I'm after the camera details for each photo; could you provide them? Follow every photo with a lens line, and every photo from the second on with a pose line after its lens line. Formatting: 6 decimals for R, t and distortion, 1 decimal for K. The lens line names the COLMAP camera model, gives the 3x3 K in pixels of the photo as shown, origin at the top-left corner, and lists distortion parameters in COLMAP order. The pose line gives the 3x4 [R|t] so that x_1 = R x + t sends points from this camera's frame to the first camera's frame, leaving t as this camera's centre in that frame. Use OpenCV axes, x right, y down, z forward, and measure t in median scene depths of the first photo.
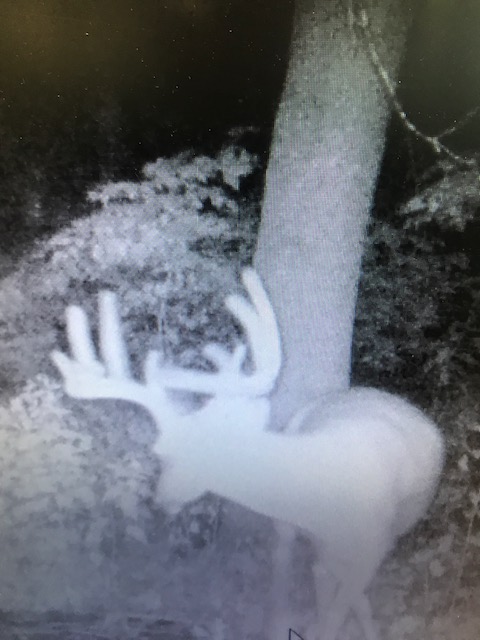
lens RADIAL K [[469.7, 0, 240.0], [0, 469.7, 320.0], [0, 0, 1]] dist [0.003441, 0.013813]
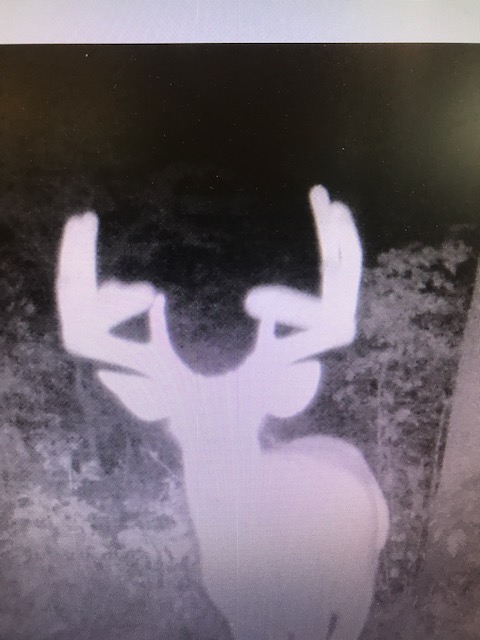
lens RADIAL K [[469.7, 0, 240.0], [0, 469.7, 320.0], [0, 0, 1]] dist [0.003441, 0.013813]
pose [[0.885391, 0.057355, -0.461296, 0.058181], [-0.137533, 0.980252, -0.142097, 0.071380], [0.444036, 0.189255, 0.875794, -0.229872]]
